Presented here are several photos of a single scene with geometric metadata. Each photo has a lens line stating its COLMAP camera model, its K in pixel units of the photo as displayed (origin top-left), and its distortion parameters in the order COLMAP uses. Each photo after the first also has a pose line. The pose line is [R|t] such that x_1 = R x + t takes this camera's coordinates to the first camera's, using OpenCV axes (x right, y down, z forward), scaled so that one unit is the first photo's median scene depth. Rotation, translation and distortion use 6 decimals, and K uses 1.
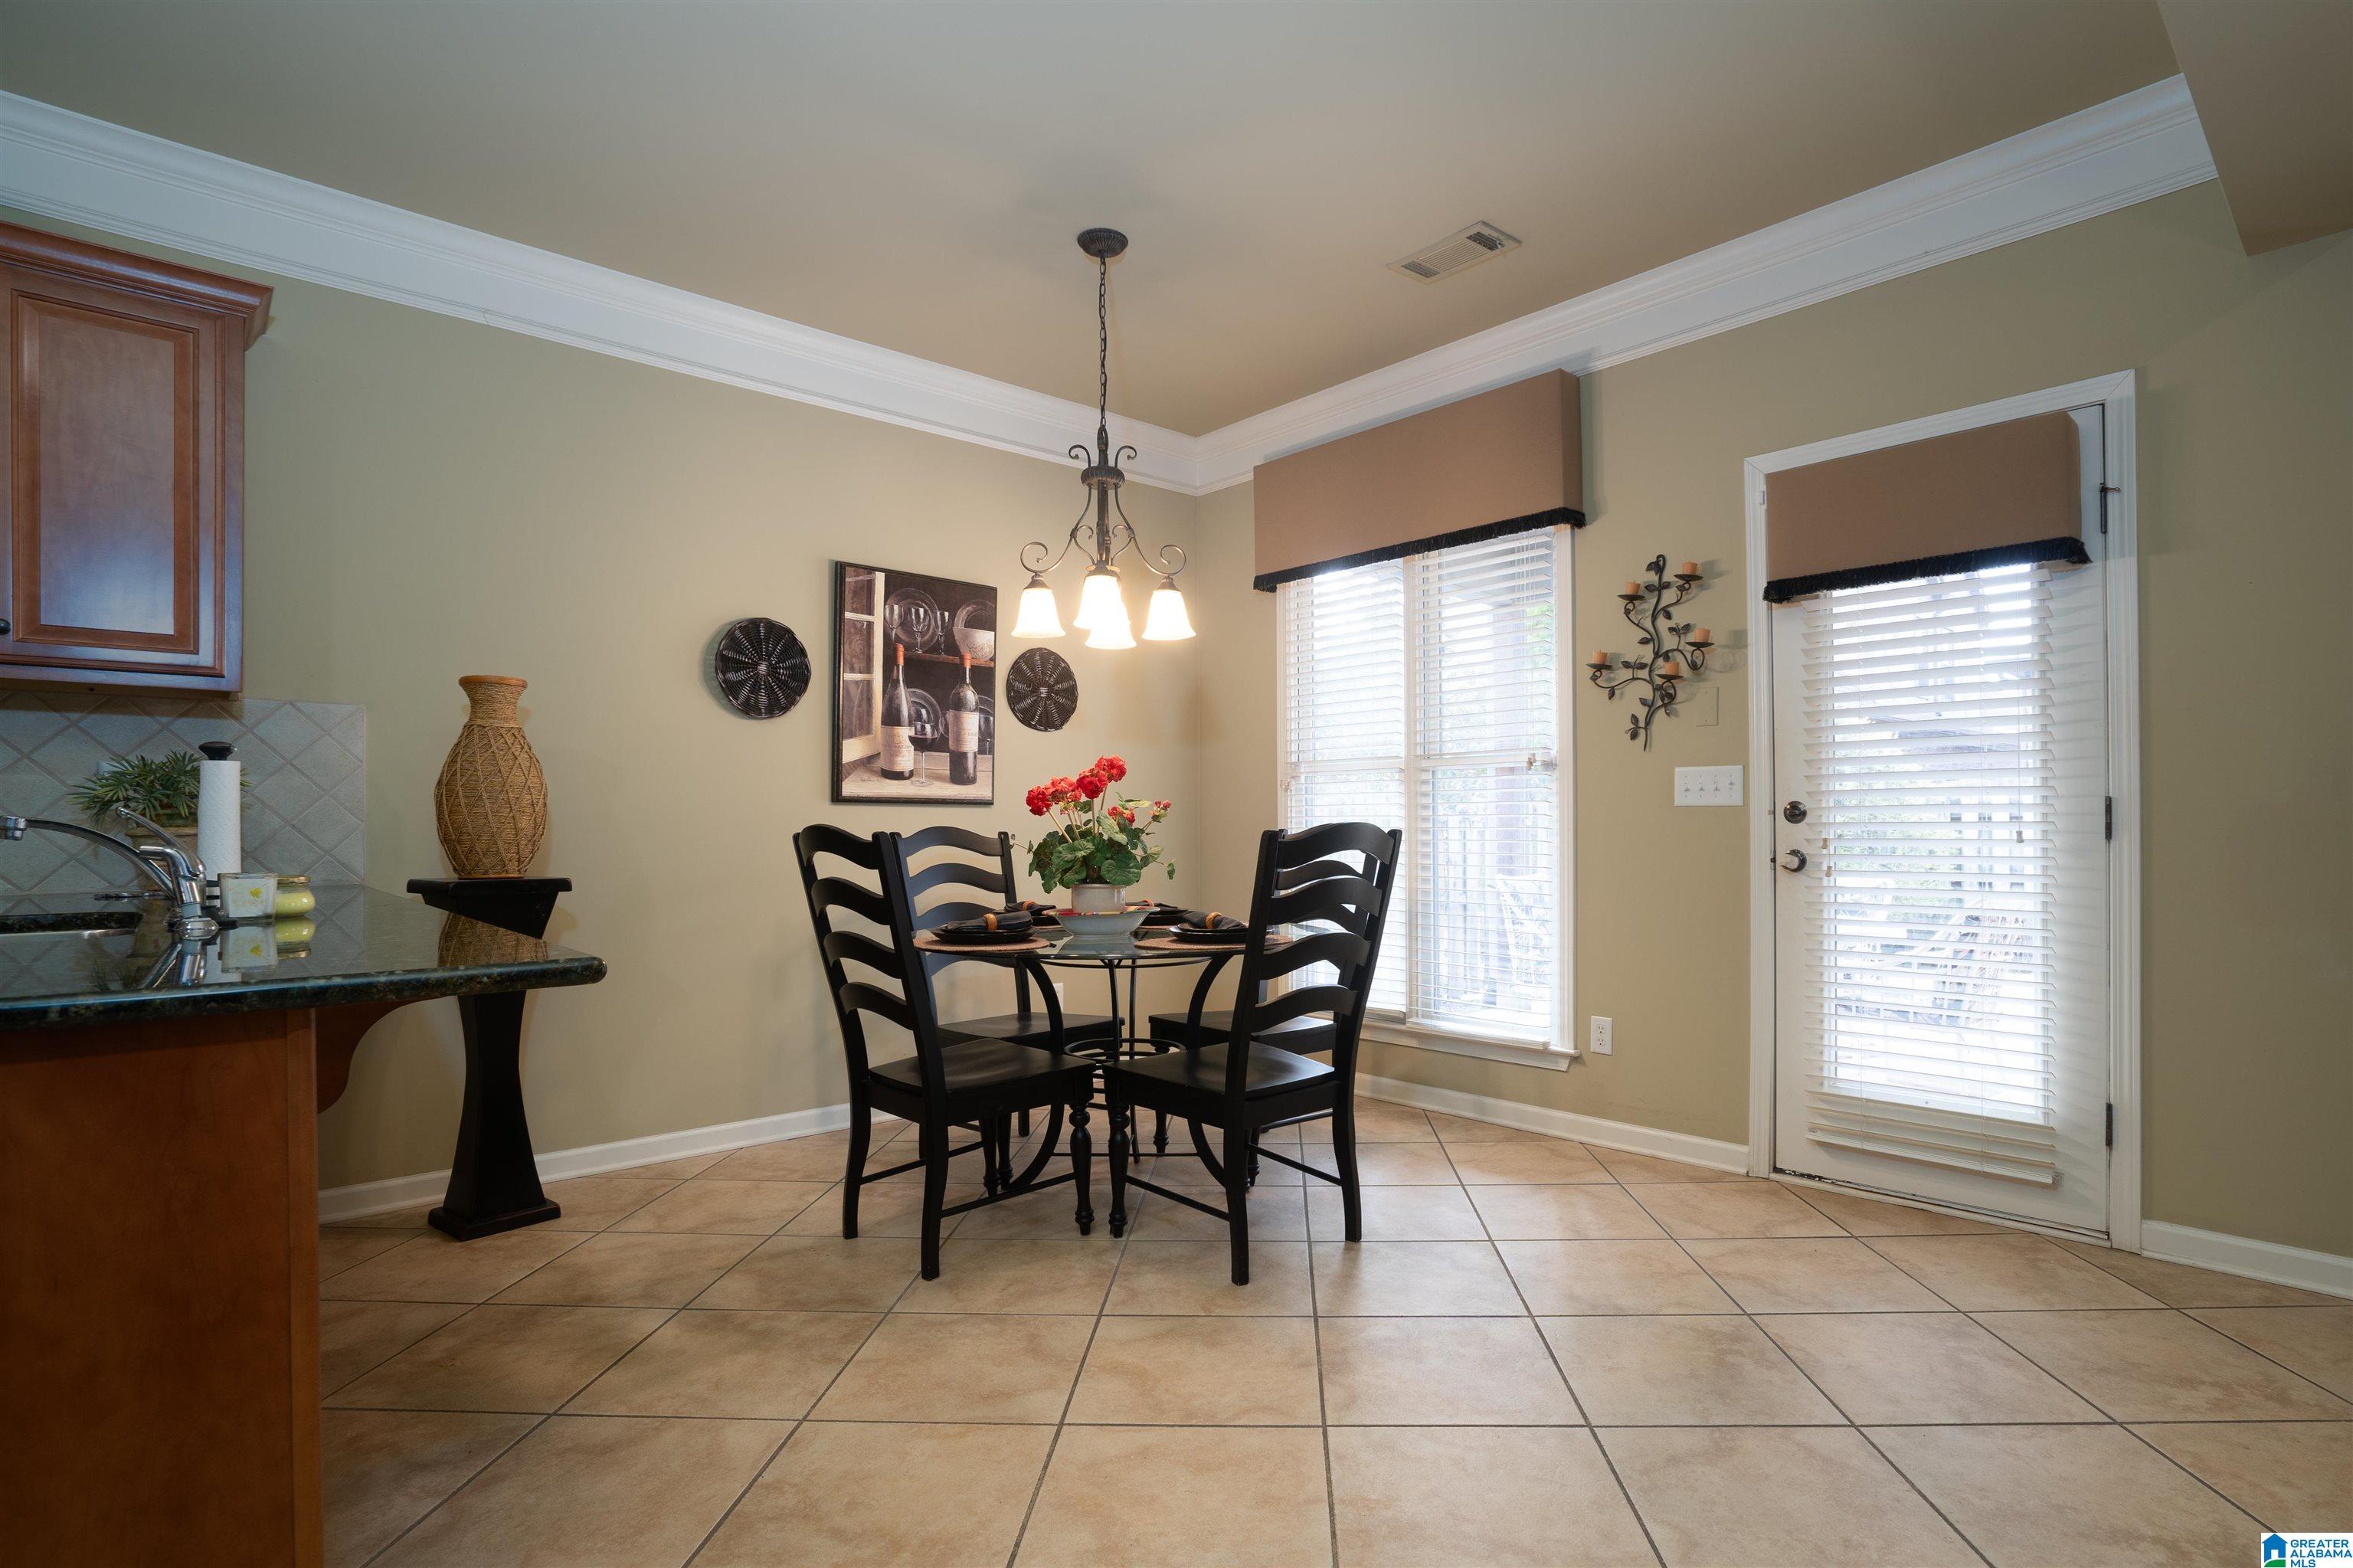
lens RADIAL K [[1161.3, 0, 1225.9], [0, 1161.3, 830.2], [0, 0, 1]] dist [-0.040918, 0.002876]
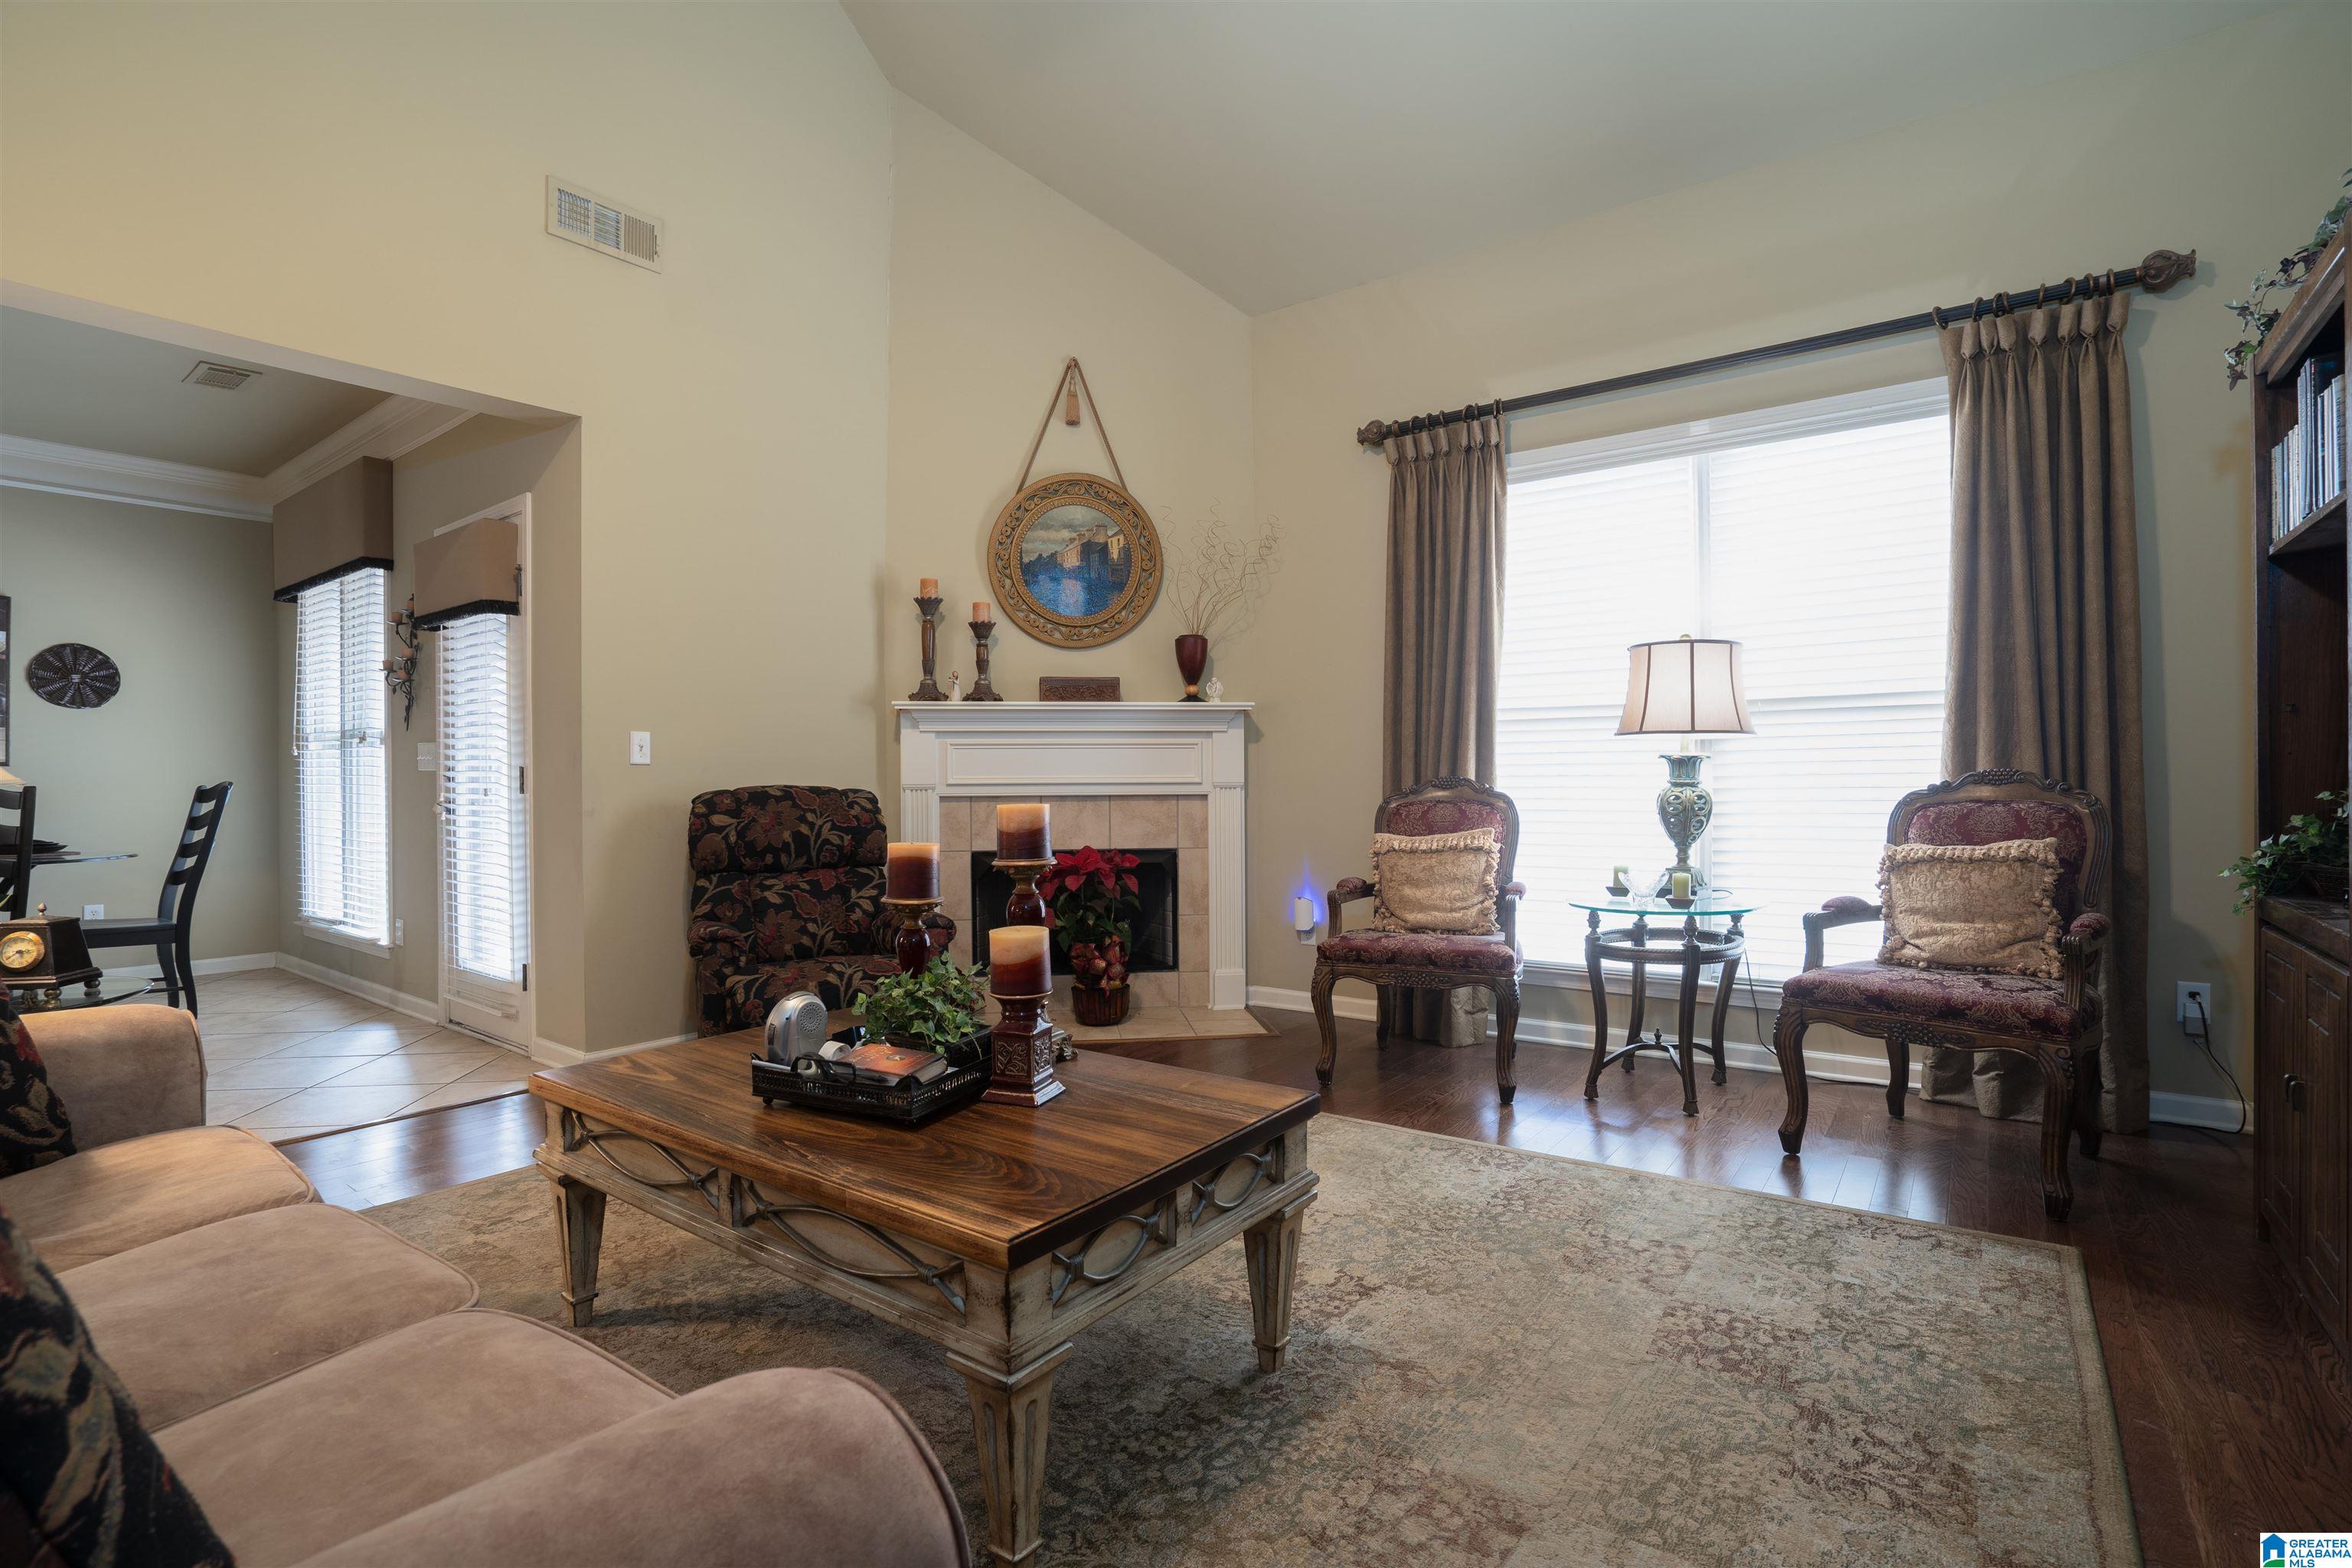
lens RADIAL K [[1110.9, 0, 1184.2], [0, 1110.9, 785.0], [0, 0, 1]] dist [-0.053035, 0.017479]
pose [[0.984946, 0.001563, 0.172855, 1.016285], [-0.001468, 0.999999, -0.000676, -0.001886], [-0.172856, 0.000413, 0.984947, -0.454796]]
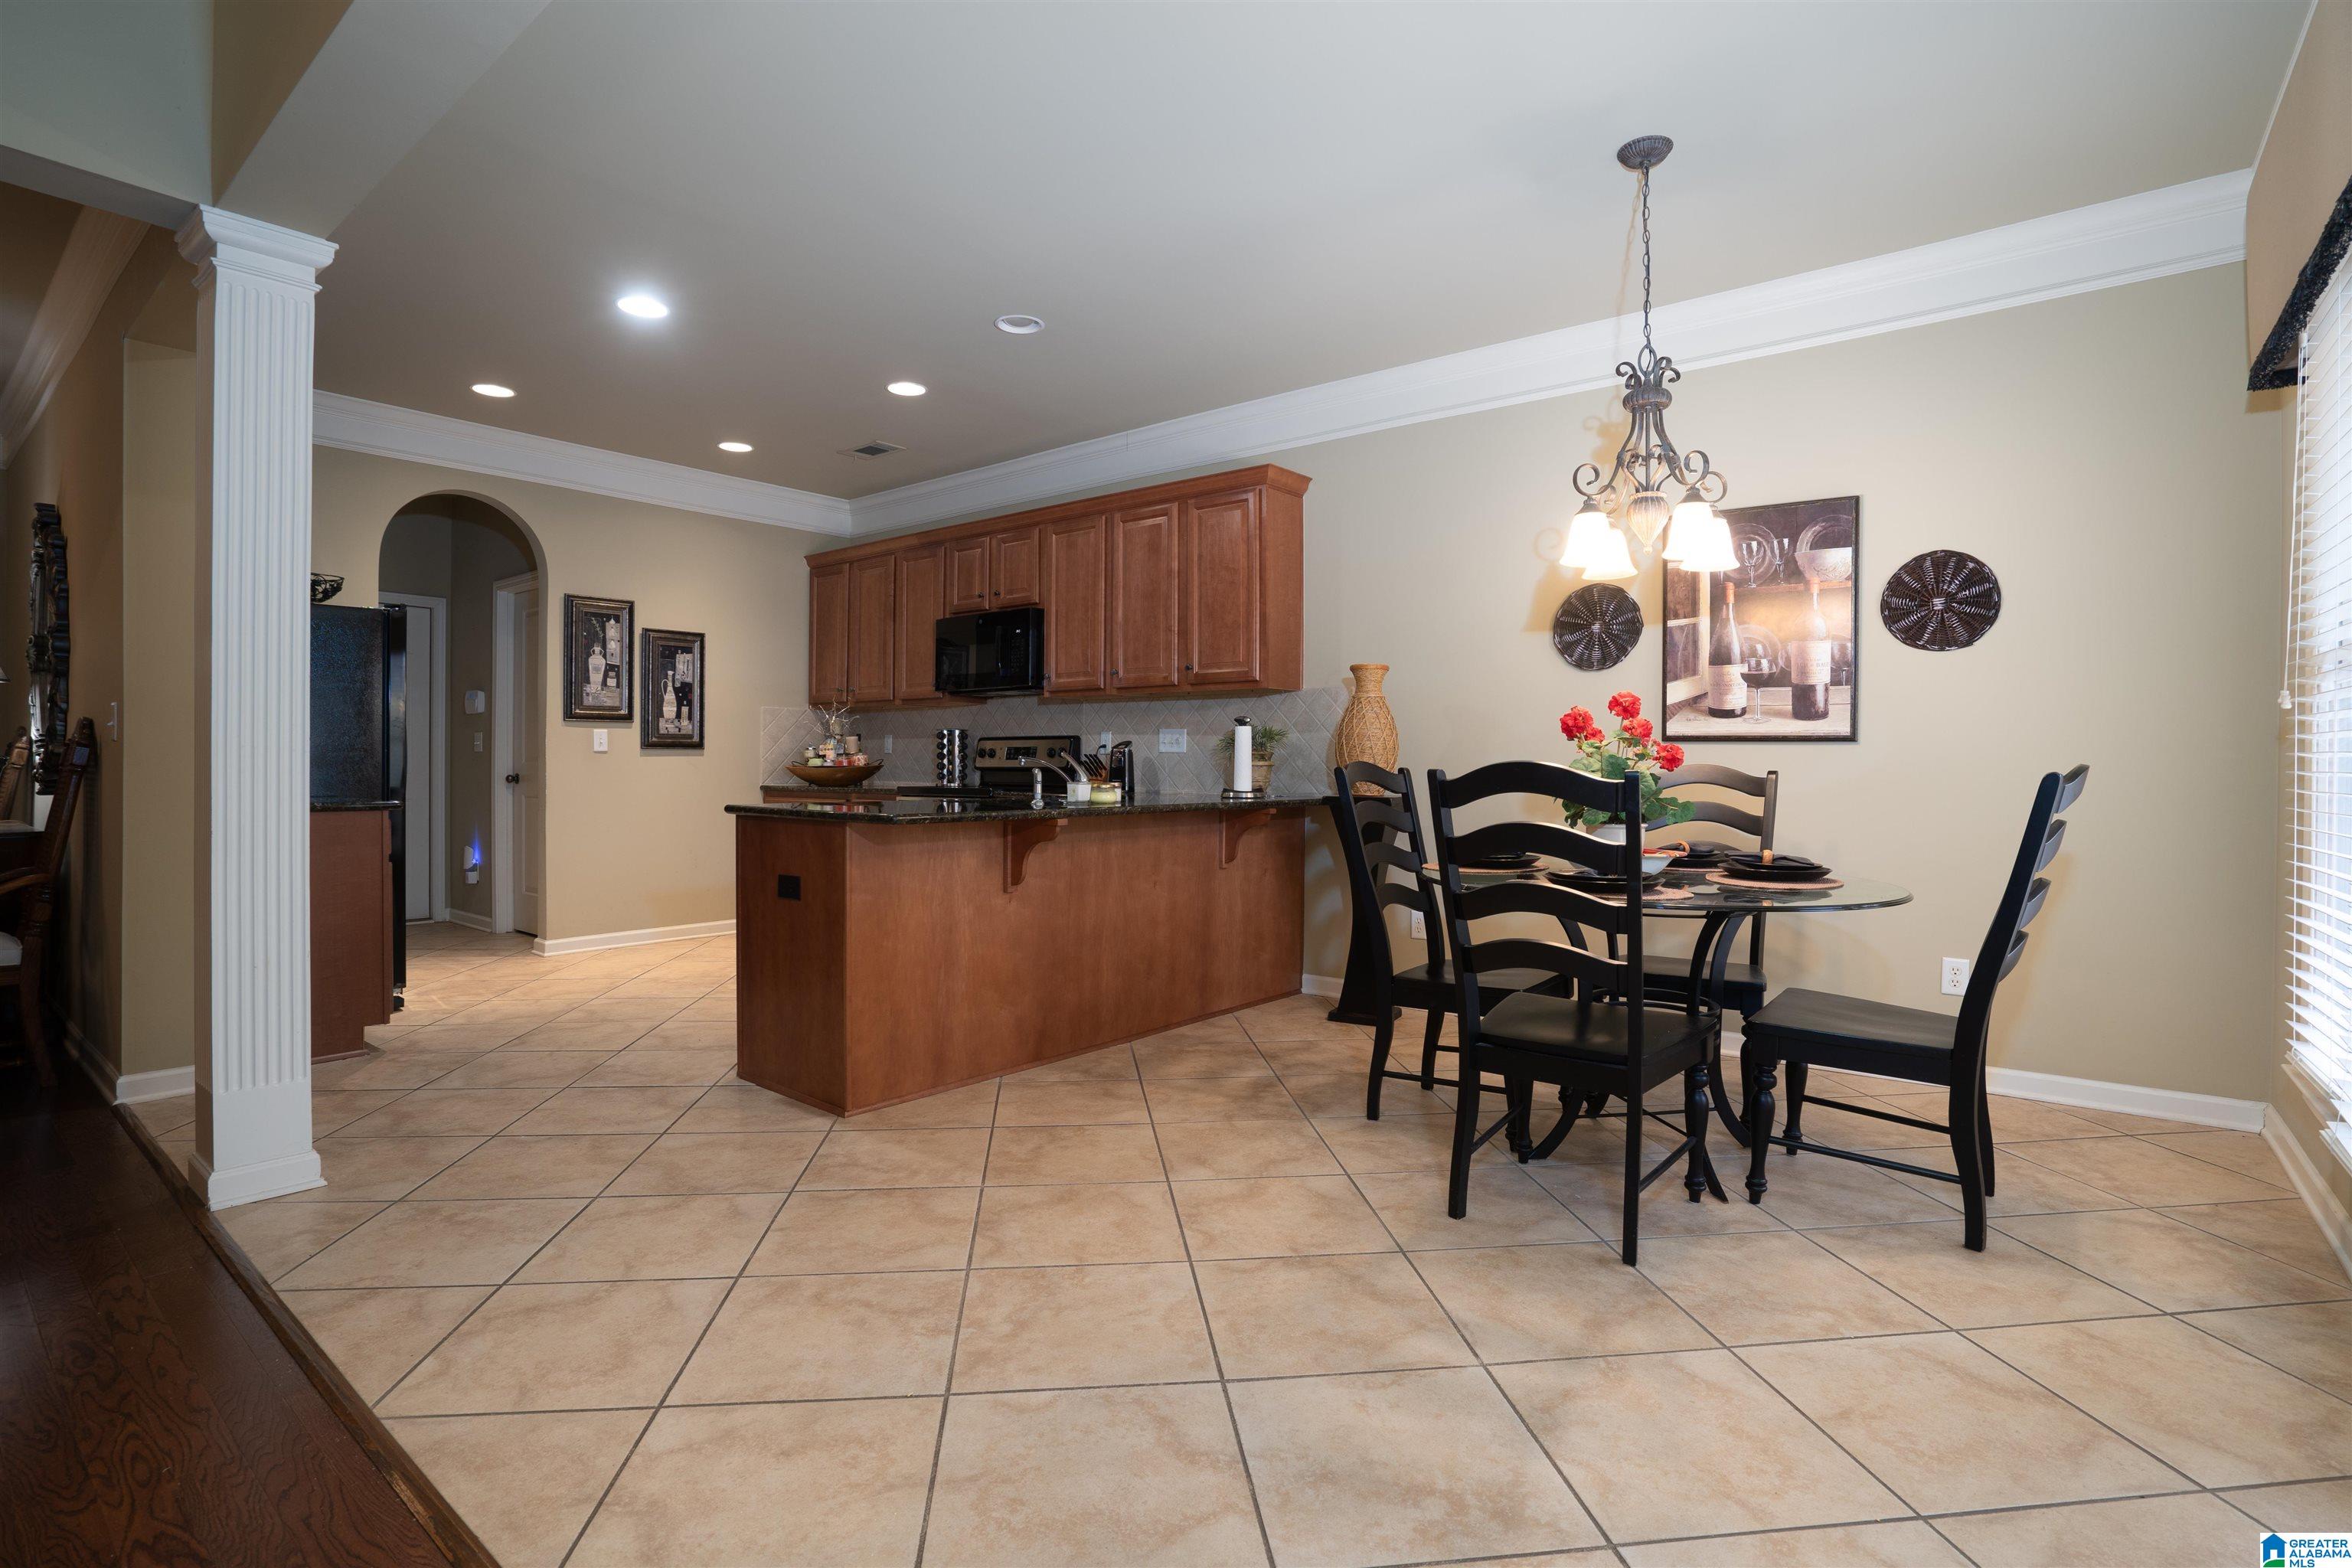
lens RADIAL K [[1110.9, 0, 1189.1], [0, 1110.9, 770.9], [0, 0, 1]] dist [-0.053035, 0.017479]
pose [[0.148979, 0.012678, -0.988759, 0.633200], [-0.008865, 0.999895, 0.011485, -0.004881], [0.988801, 0.007055, 0.149076, 0.426868]]
